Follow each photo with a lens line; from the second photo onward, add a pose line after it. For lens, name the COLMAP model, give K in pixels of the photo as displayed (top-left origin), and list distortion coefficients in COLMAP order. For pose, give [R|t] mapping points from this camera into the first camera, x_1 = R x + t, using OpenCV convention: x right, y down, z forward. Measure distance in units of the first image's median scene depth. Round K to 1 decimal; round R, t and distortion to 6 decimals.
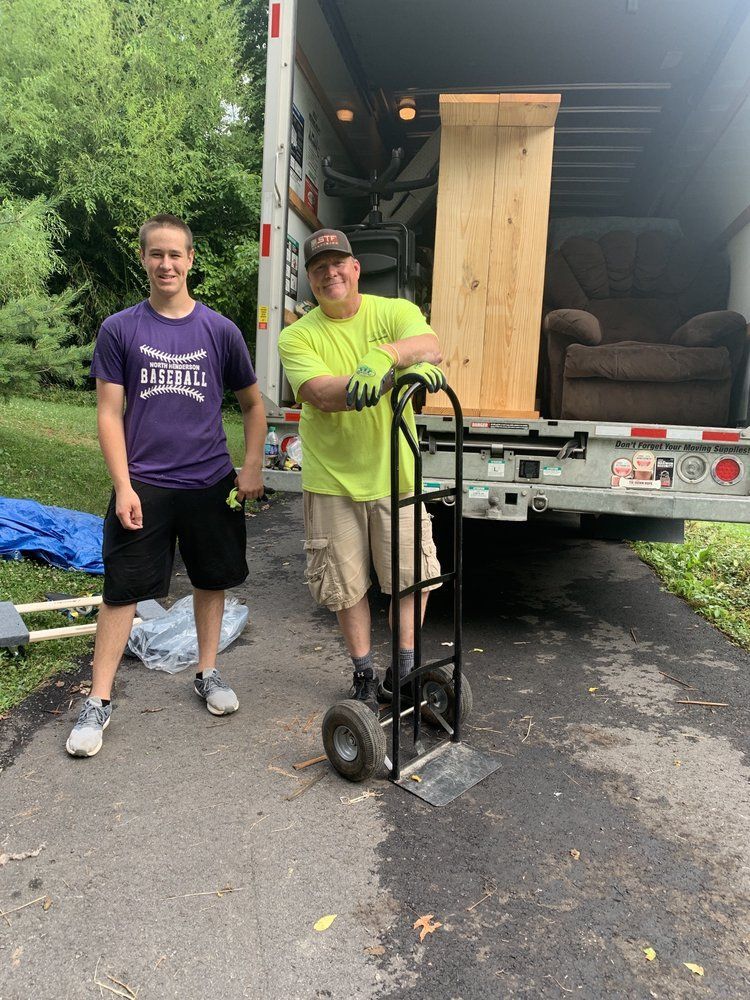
lens RADIAL K [[762.3, 0, 375.0], [0, 762.3, 500.0], [0, 0, 1]] dist [0.004492, -0.005877]
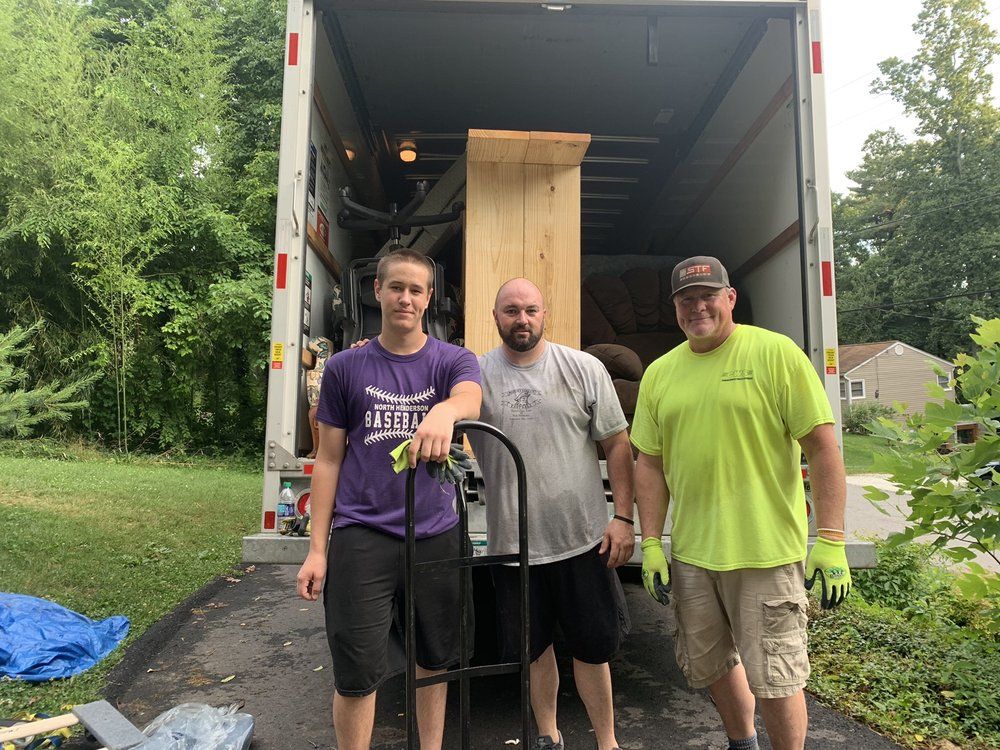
lens RADIAL K [[762.3, 0, 500.0], [0, 762.3, 375.0], [0, 0, 1]] dist [0.004492, -0.005877]
pose [[0.979091, -0.015821, 0.202809, -0.062787], [0.057269, 0.978085, -0.200173, -0.026072], [-0.195197, 0.207602, 0.958540, 0.107056]]
